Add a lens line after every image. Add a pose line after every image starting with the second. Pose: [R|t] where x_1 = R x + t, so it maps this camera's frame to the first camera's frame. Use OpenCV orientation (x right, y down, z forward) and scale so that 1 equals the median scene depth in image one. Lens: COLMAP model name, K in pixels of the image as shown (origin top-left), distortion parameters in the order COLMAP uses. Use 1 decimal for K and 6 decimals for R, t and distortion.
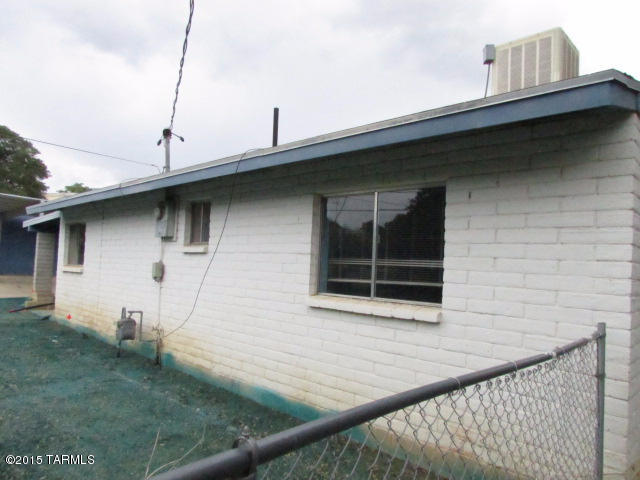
lens RADIAL K [[462.1, 0, 320.0], [0, 462.1, 240.0], [0, 0, 1]] dist [-0.008877, -0.004277]
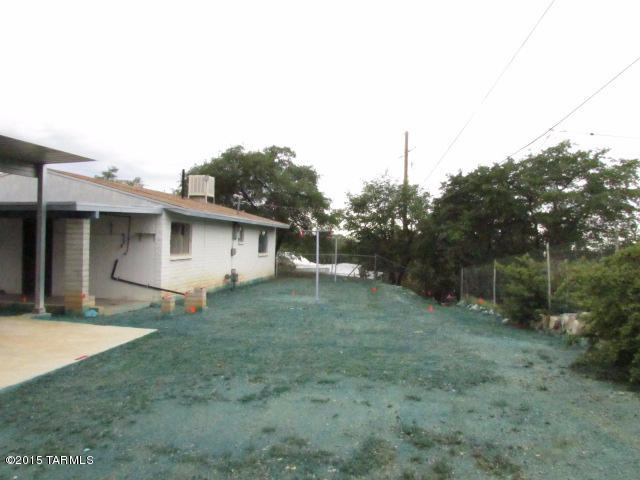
lens RADIAL K [[462.1, 0, 320.0], [0, 462.1, 240.0], [0, 0, 1]] dist [-0.008877, -0.004277]
pose [[-0.545568, -0.045246, 0.836844, -2.740373], [-0.091964, 0.995744, -0.006118, -0.022056], [-0.833006, -0.080297, -0.547407, 2.032404]]
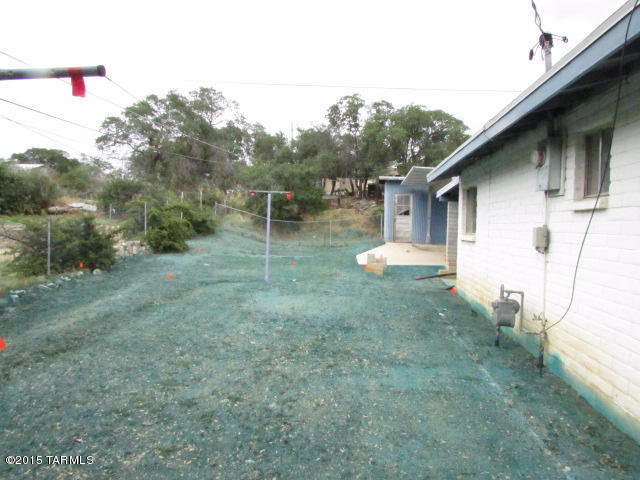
lens RADIAL K [[462.1, 0, 320.0], [0, 462.1, 240.0], [0, 0, 1]] dist [-0.008877, -0.004277]
pose [[0.622604, 0.005990, -0.782514, -0.001058], [0.042322, 0.998249, 0.041314, 0.025033], [0.781392, -0.058840, 0.621260, 0.287134]]
